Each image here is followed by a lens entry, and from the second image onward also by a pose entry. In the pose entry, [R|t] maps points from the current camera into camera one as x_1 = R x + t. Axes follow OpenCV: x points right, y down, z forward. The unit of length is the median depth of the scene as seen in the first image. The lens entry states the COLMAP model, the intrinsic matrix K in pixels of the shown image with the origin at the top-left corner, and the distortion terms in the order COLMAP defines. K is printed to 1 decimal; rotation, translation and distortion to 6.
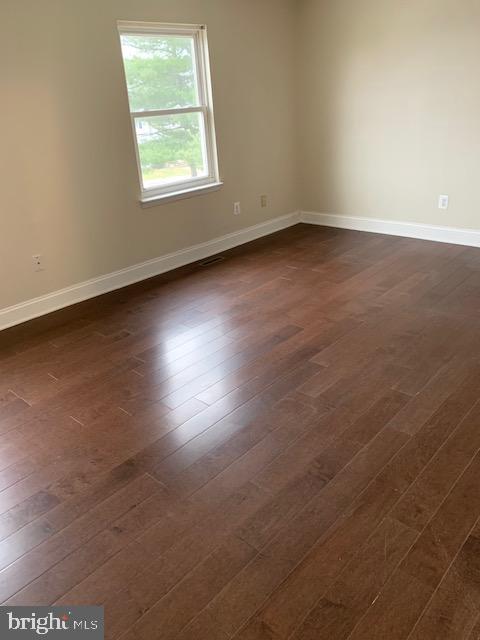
lens RADIAL K [[480.9, 0, 241.6], [0, 480.9, 311.8], [0, 0, 1]] dist [0.058010, -0.059303]
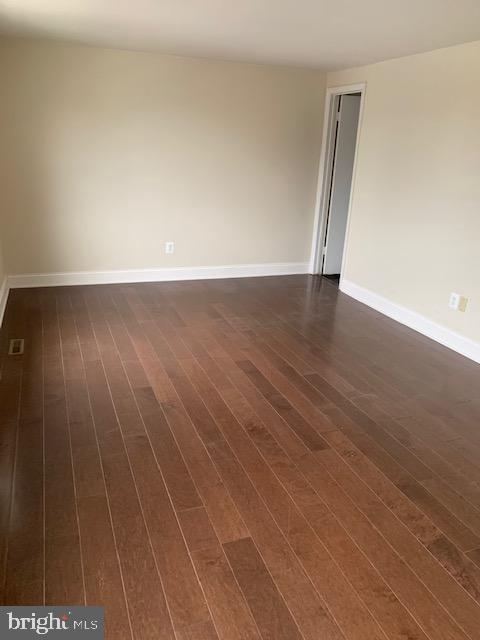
lens RADIAL K [[480.9, 0, 241.6], [0, 480.9, 311.8], [0, 0, 1]] dist [0.058010, -0.059303]
pose [[0.442746, -0.201623, 0.873684, -0.771604], [0.295783, 0.952689, 0.069965, -0.144920], [-0.846456, 0.227445, 0.481436, 0.433532]]
